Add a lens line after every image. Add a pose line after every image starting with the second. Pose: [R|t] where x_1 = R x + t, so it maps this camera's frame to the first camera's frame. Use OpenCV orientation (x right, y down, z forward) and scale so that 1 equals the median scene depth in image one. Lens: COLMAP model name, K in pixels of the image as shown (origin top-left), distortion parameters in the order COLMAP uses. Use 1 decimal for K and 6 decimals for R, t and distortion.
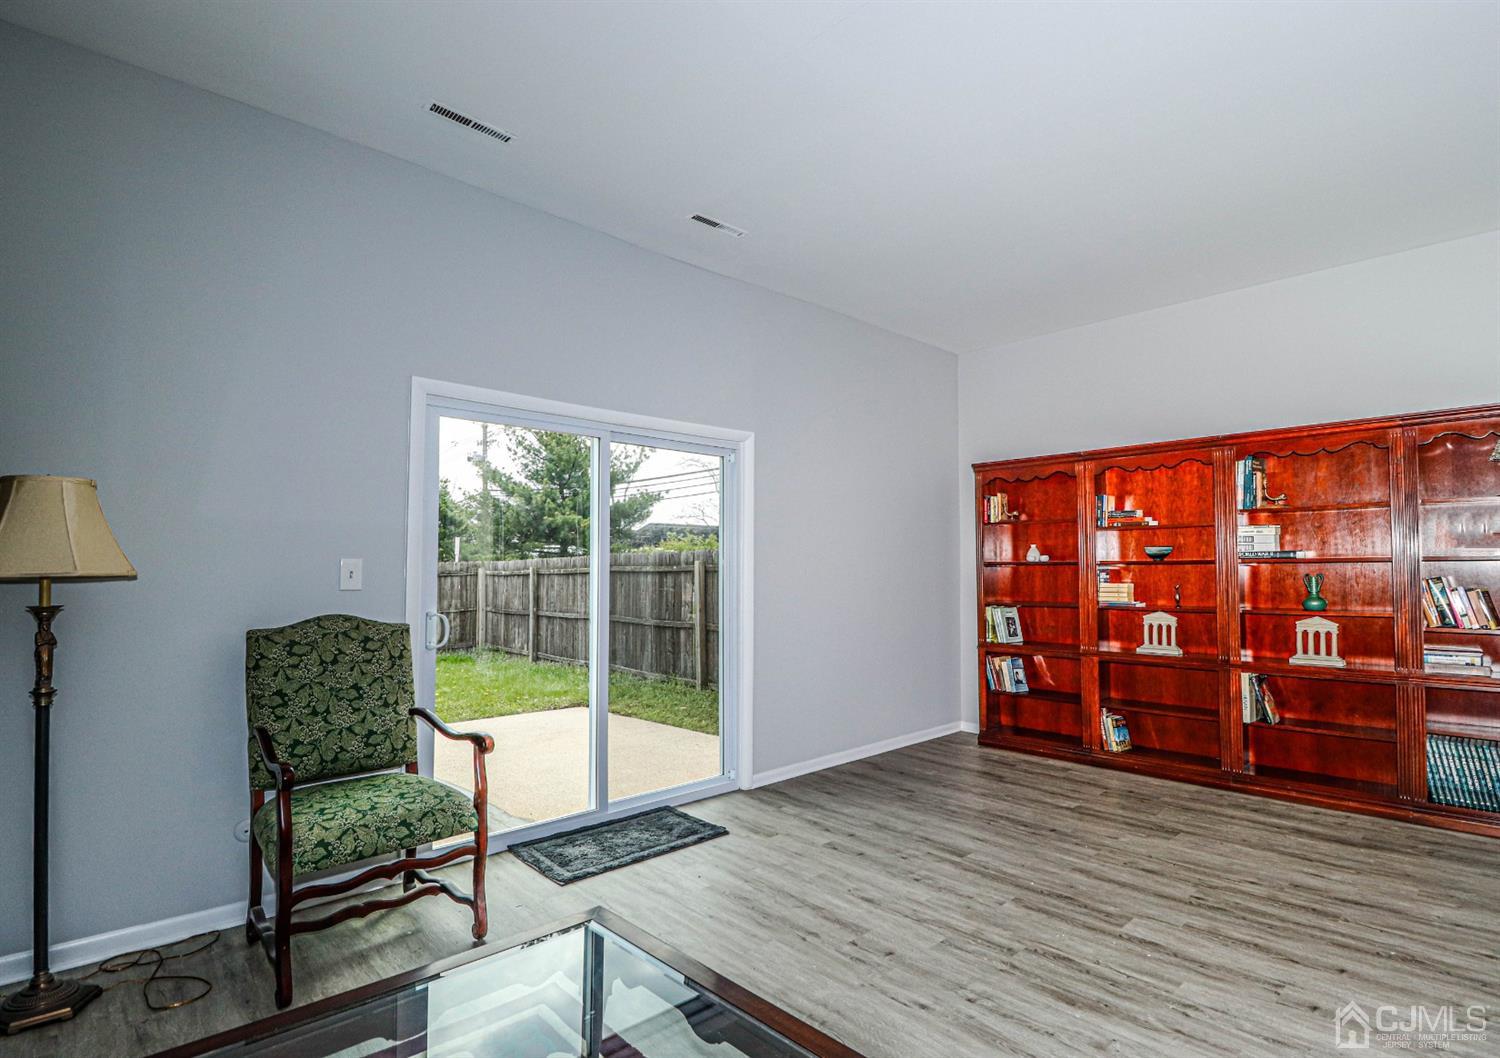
lens RADIAL K [[752.0, 0, 777.9], [0, 752.0, 542.5], [0, 0, 1]] dist [-0.007802, -0.006203]
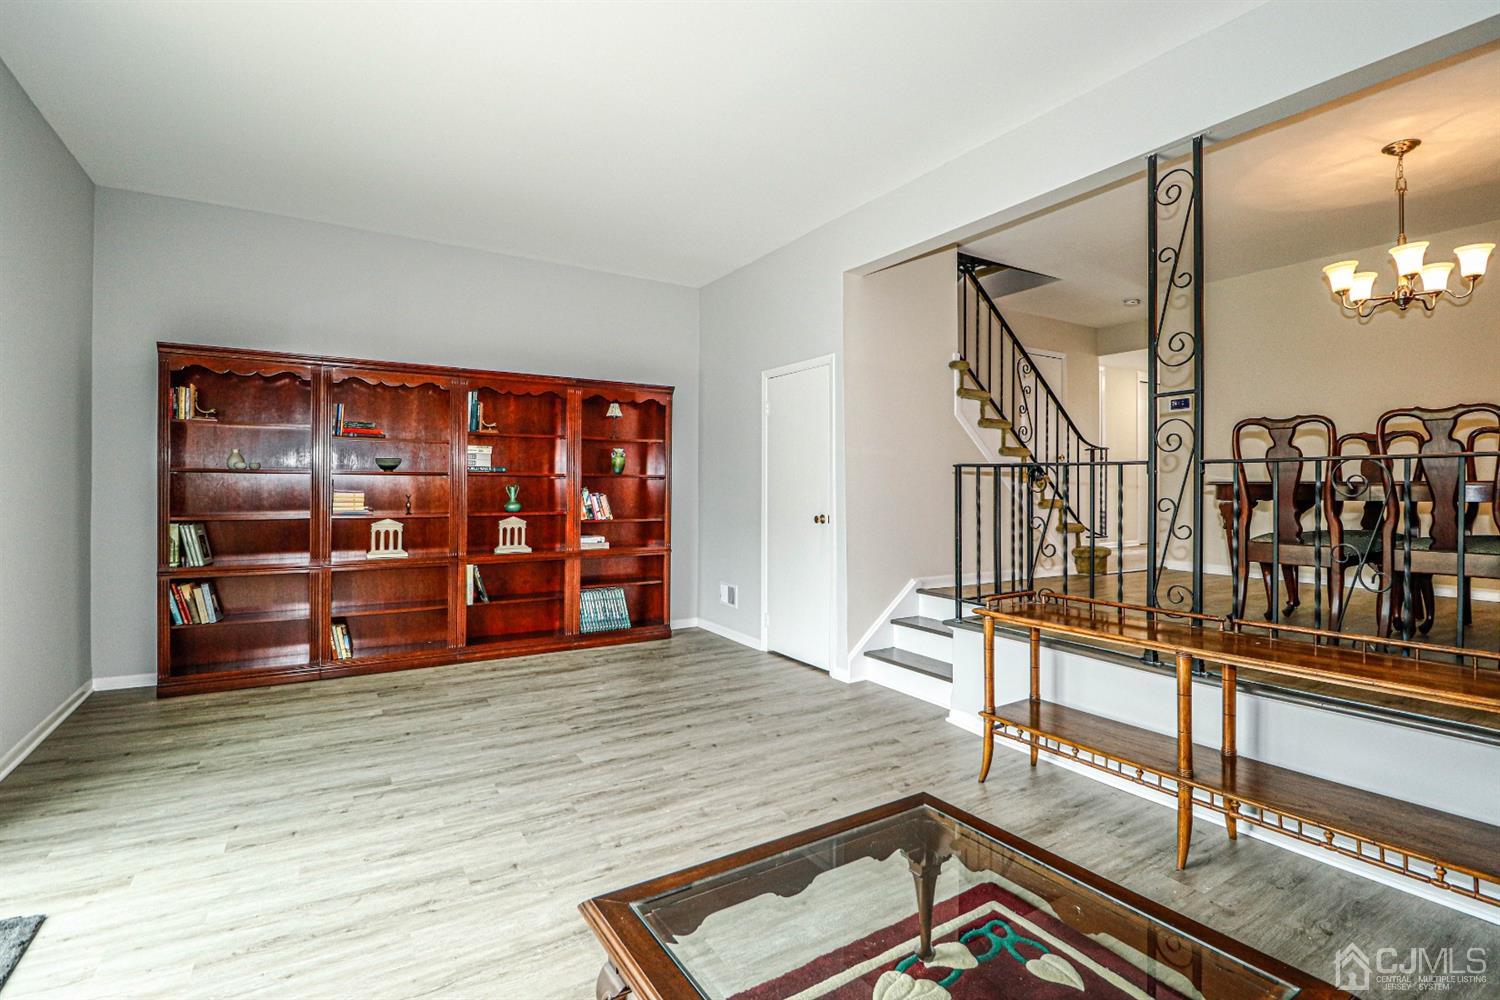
lens RADIAL K [[708.6, 0, 745.4], [0, 708.6, 490.9], [0, 0, 1]] dist [-0.008842, -0.004640]
pose [[0.221994, -0.003264, 0.975043, -0.518954], [-0.043234, 0.998978, 0.013188, 0.023719], [-0.974089, -0.045082, 0.221626, 0.394550]]
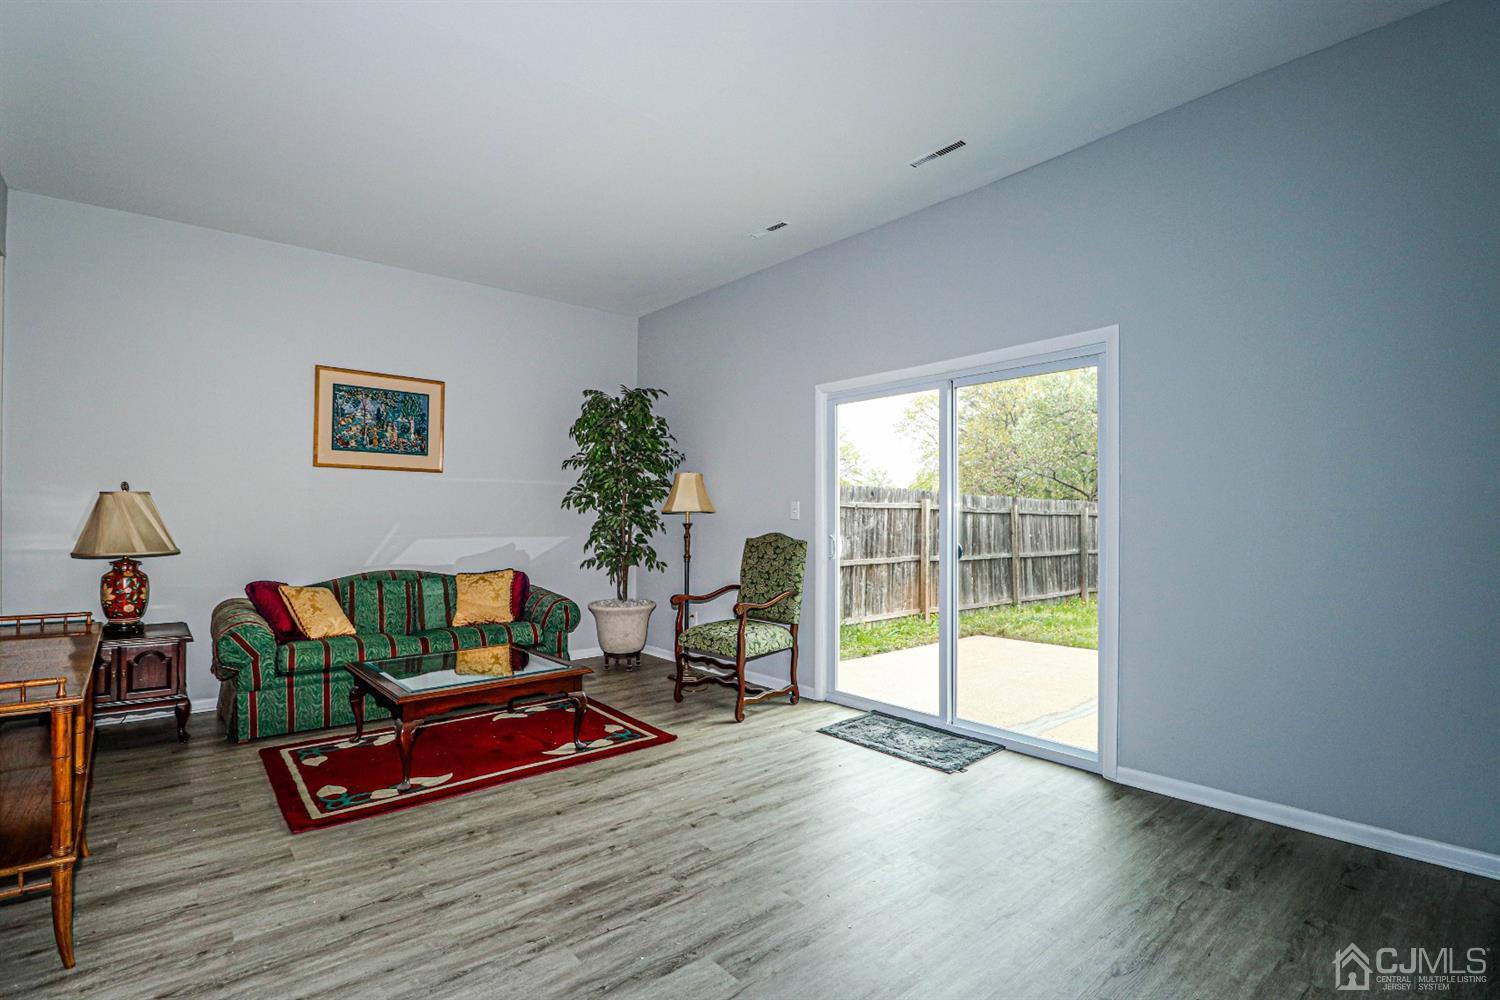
lens RADIAL K [[708.6, 0, 748.7], [0, 708.6, 513.4], [0, 0, 1]] dist [-0.008842, -0.004640]
pose [[-0.054392, -0.001181, -0.998519, 0.958097], [0.040344, 0.999180, -0.003379, 0.045549], [0.997704, -0.040468, -0.054300, 0.883914]]
